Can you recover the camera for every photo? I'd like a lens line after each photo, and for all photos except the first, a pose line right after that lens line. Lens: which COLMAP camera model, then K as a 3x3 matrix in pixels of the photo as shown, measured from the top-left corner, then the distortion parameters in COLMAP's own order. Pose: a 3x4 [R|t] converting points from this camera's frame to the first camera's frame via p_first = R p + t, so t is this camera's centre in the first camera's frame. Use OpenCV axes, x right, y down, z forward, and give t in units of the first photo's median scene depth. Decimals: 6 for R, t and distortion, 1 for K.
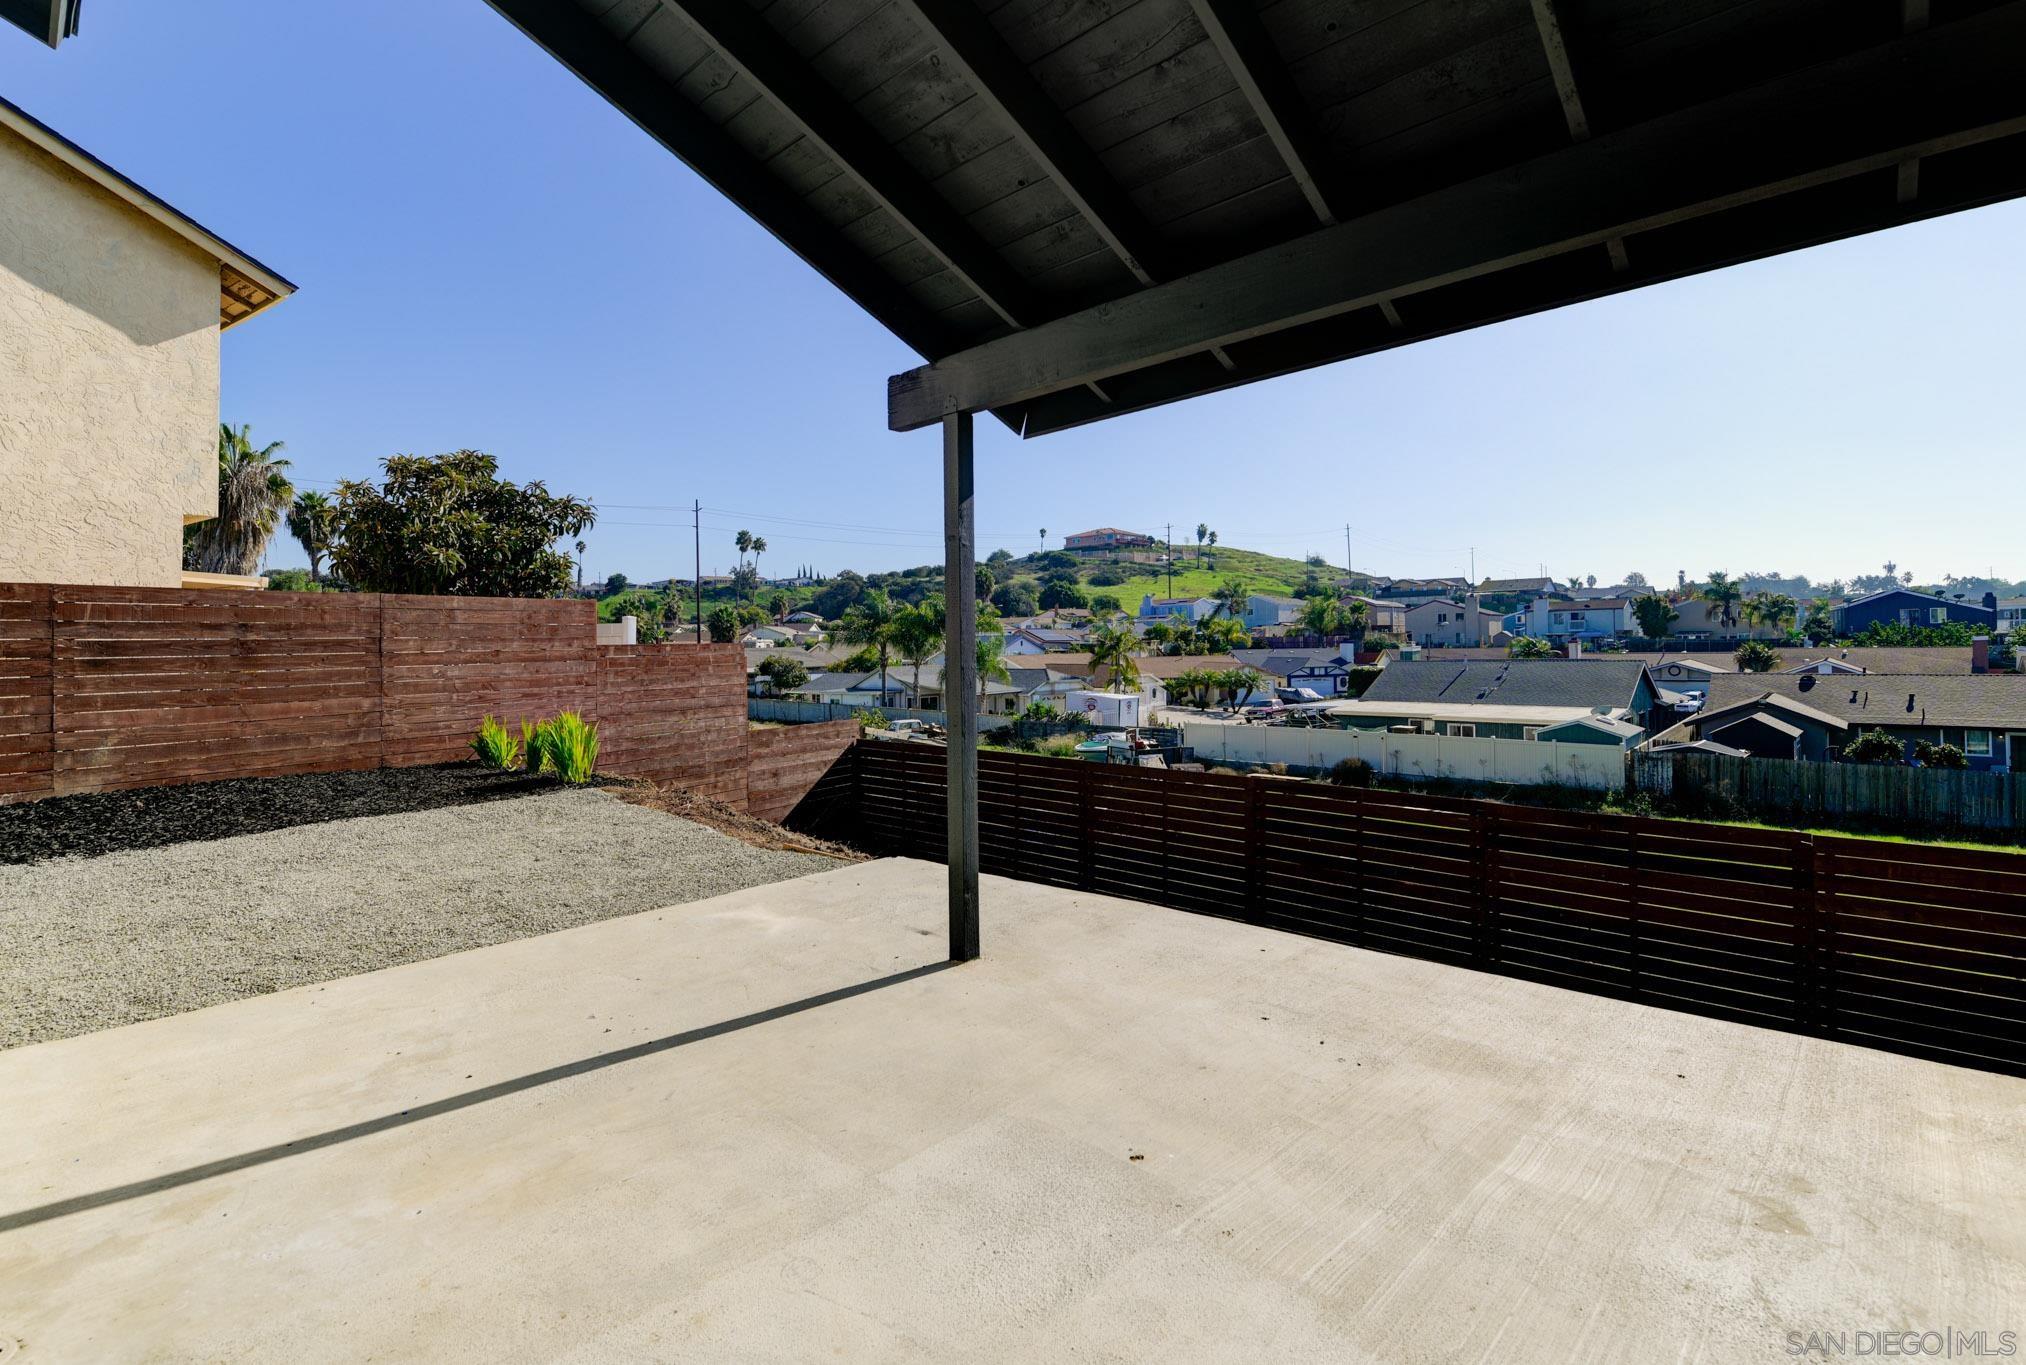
lens RADIAL K [[926.4, 0, 1024.7], [0, 926.4, 630.0], [0, 0, 1]] dist [-0.001754, -0.000394]
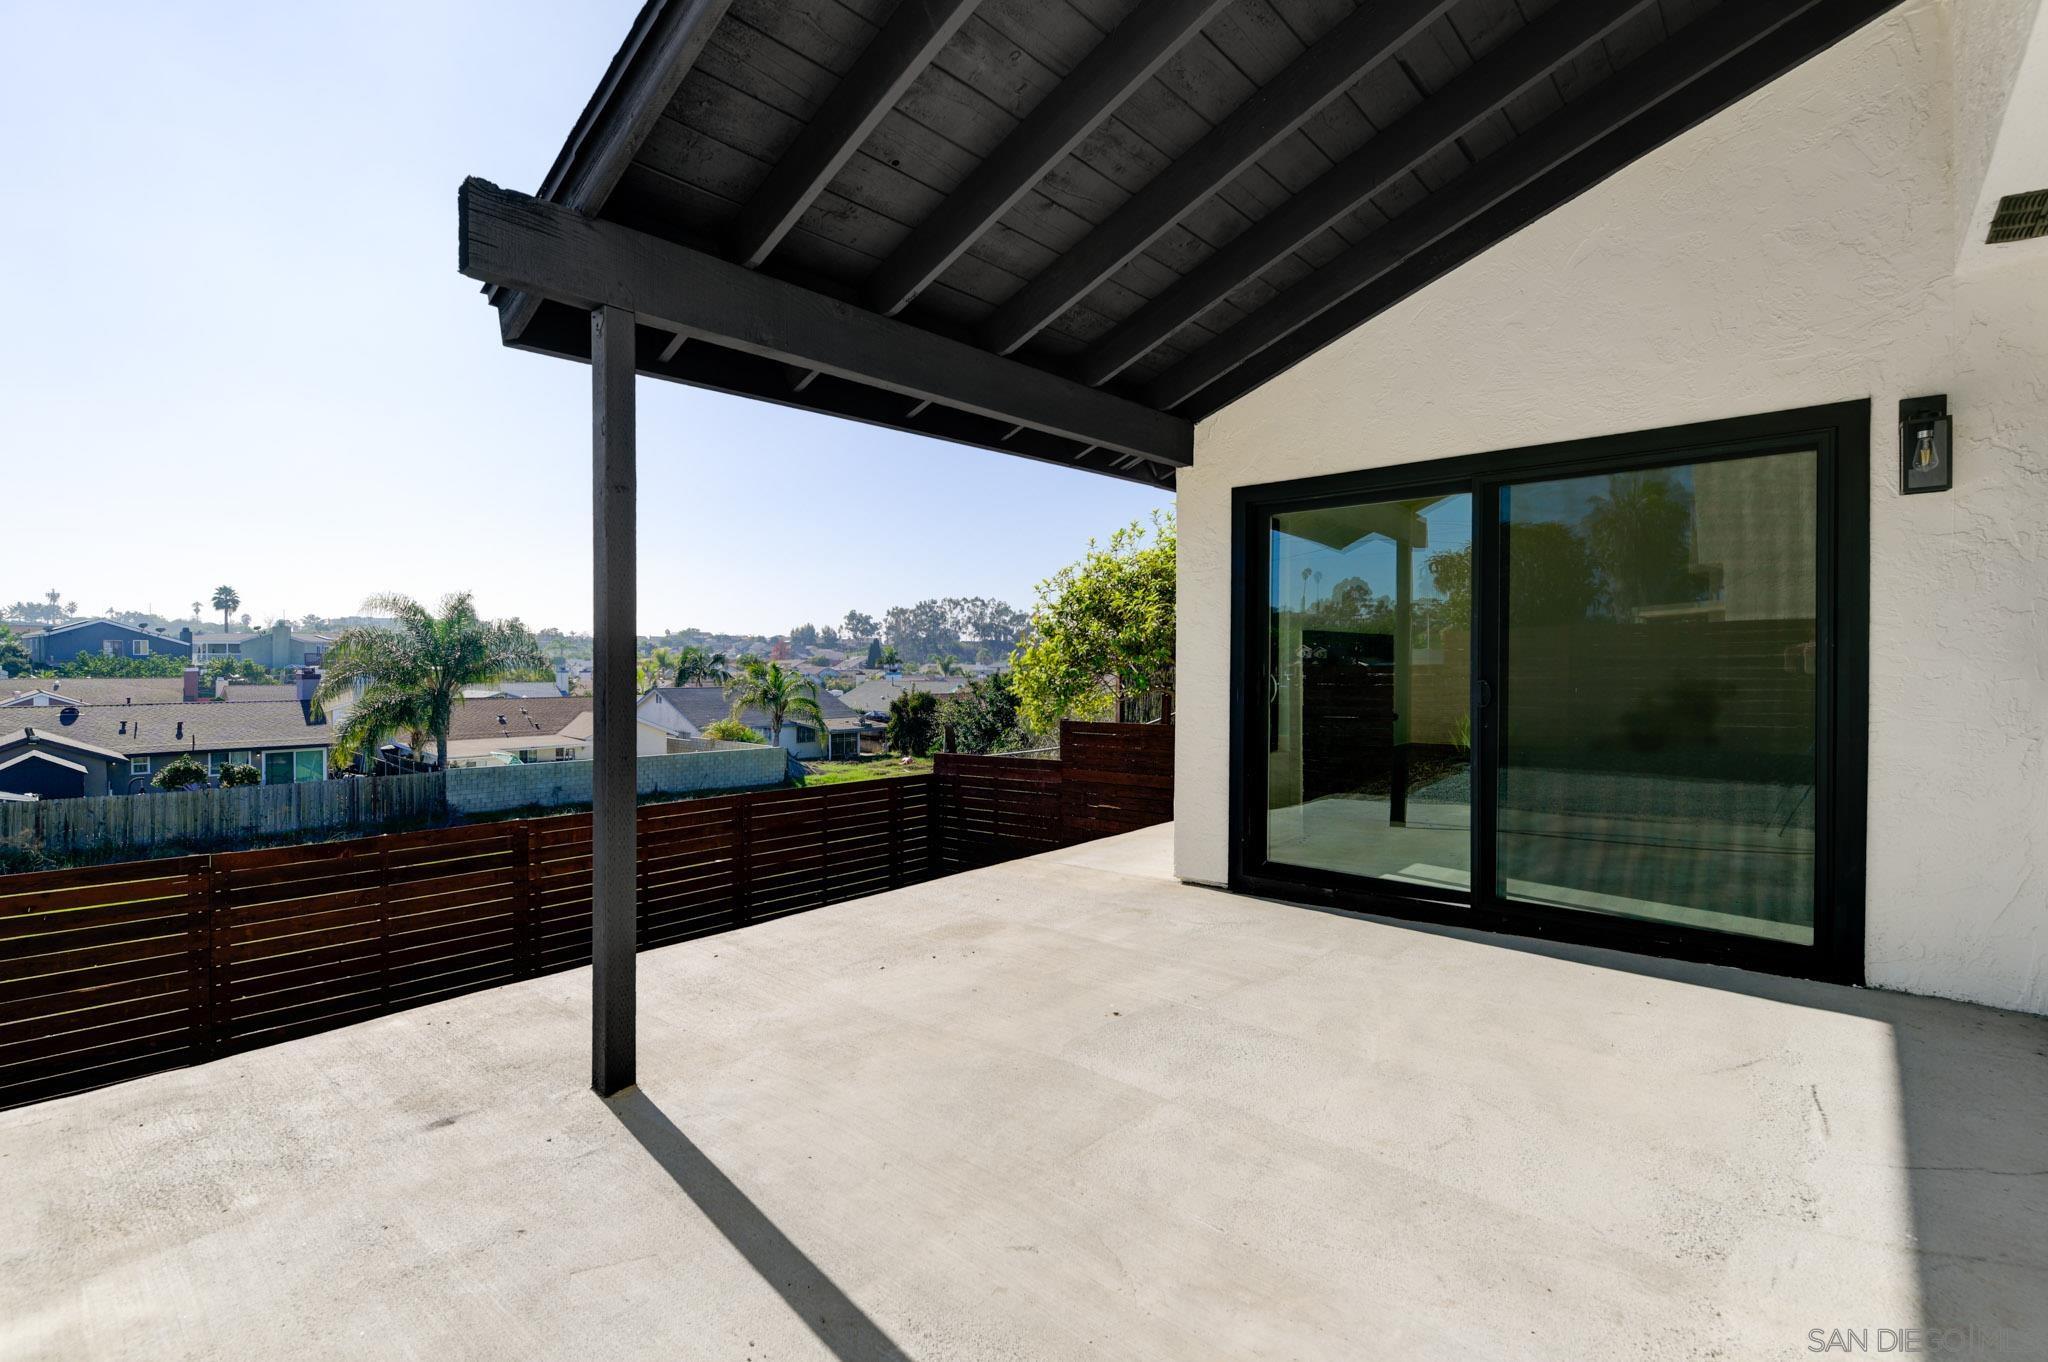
lens RADIAL K [[920.6, 0, 1001.7], [0, 920.6, 666.5], [0, 0, 1]] dist [0.001027, -0.005084]
pose [[0.008787, 0.012501, 0.999883, -0.090312], [-0.017492, 0.999771, -0.012346, 0.004516], [-0.999808, -0.017381, 0.009004, 0.082664]]
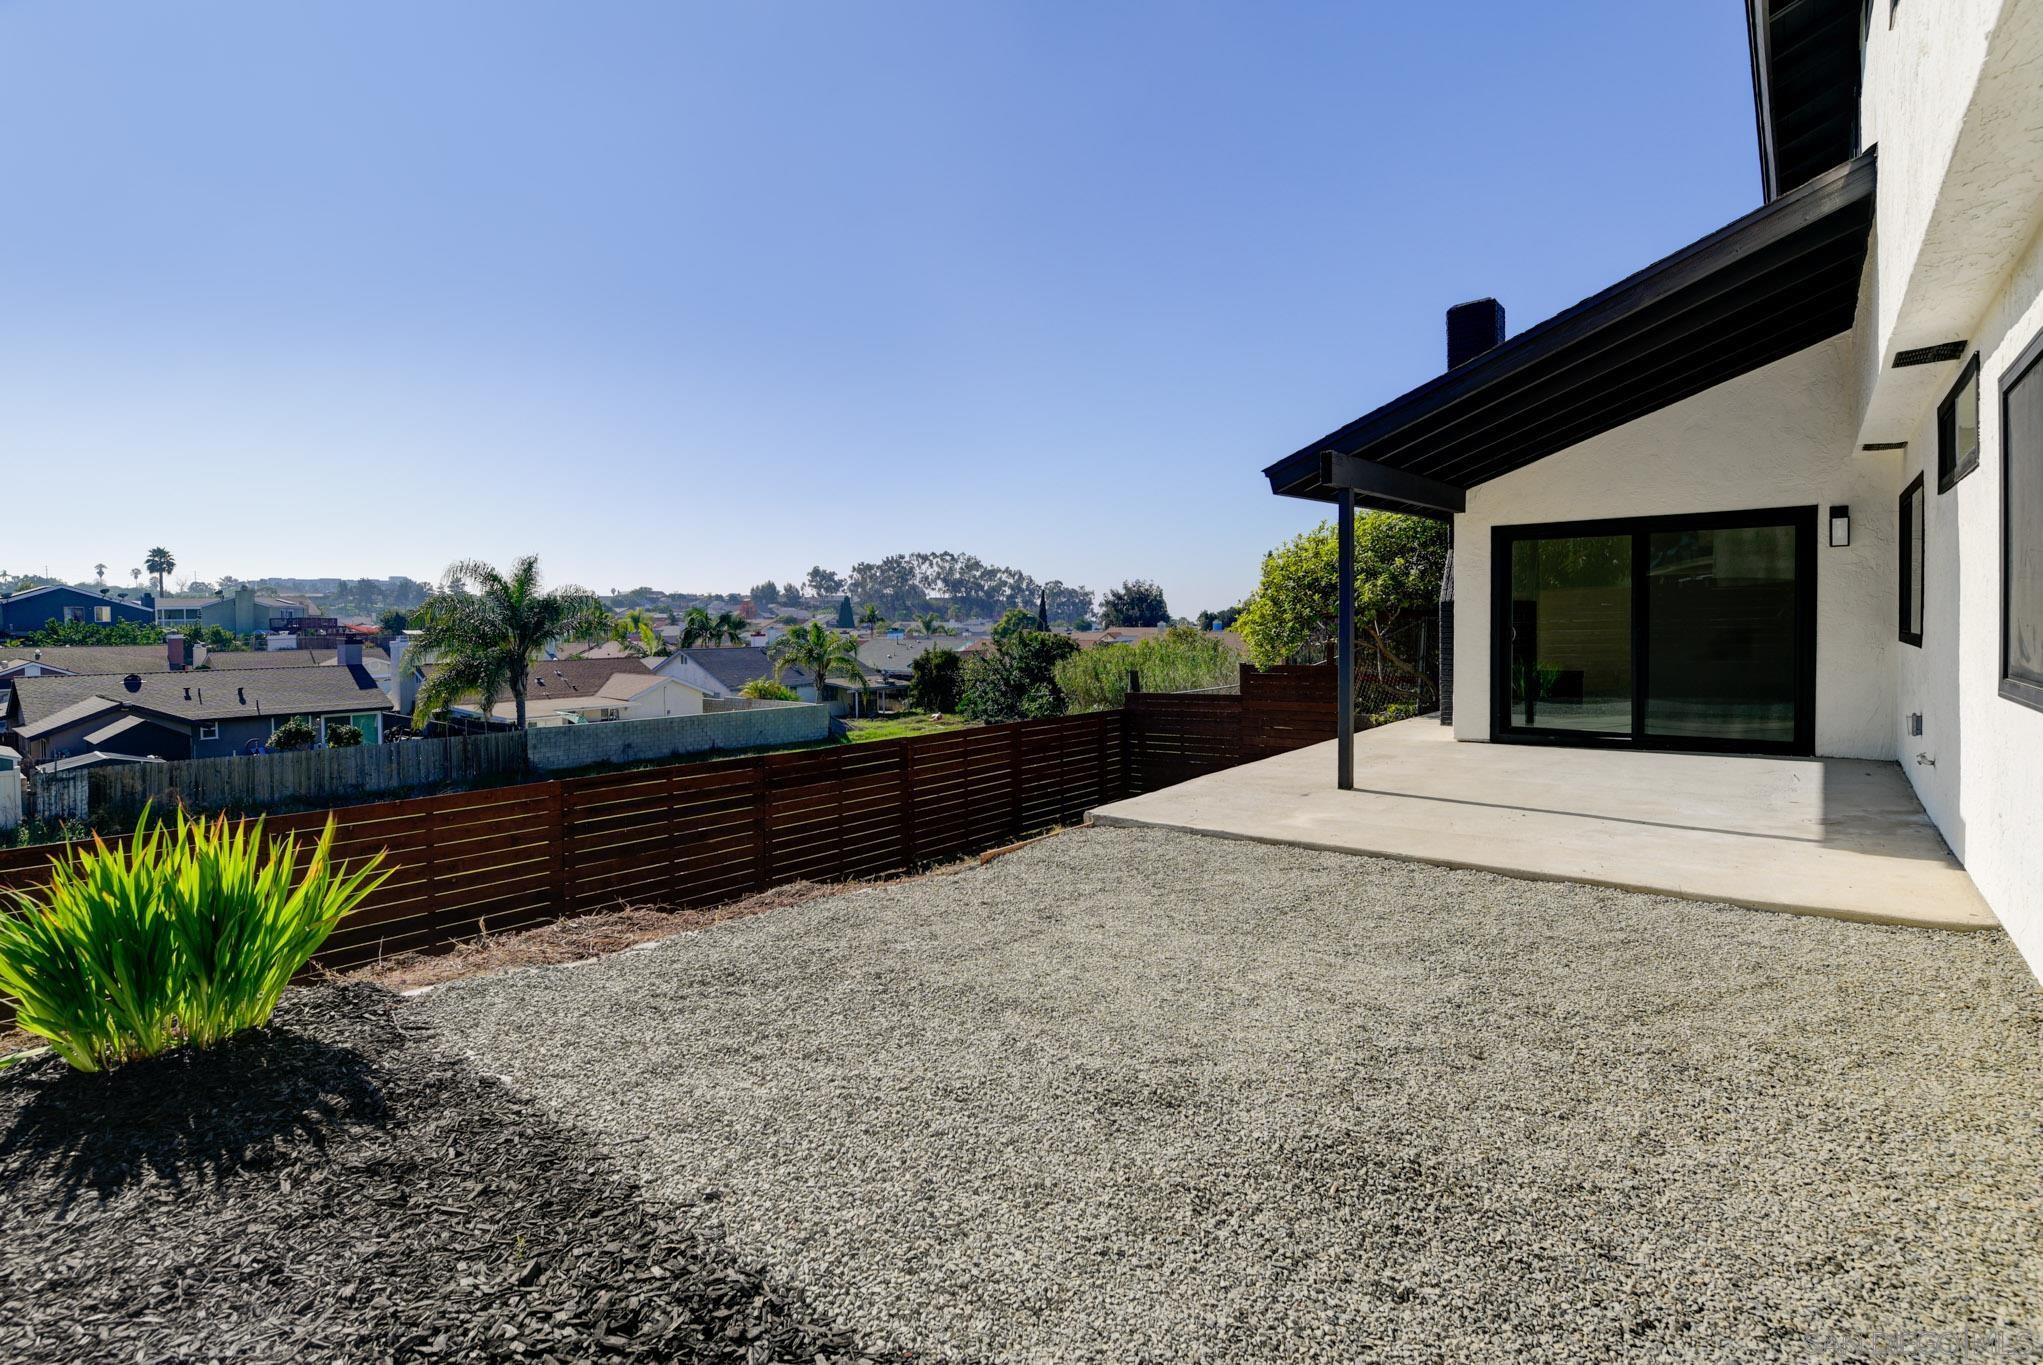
lens RADIAL K [[961.1, 0, 1013.8], [0, 961.1, 643.9], [0, 0, 1]] dist [-0.000631, -0.000756]
pose [[-0.035882, -0.008547, 0.999319, -0.223104], [-0.005513, 0.999950, 0.008354, 0.006741], [-0.999341, -0.005209, -0.035927, 0.199034]]
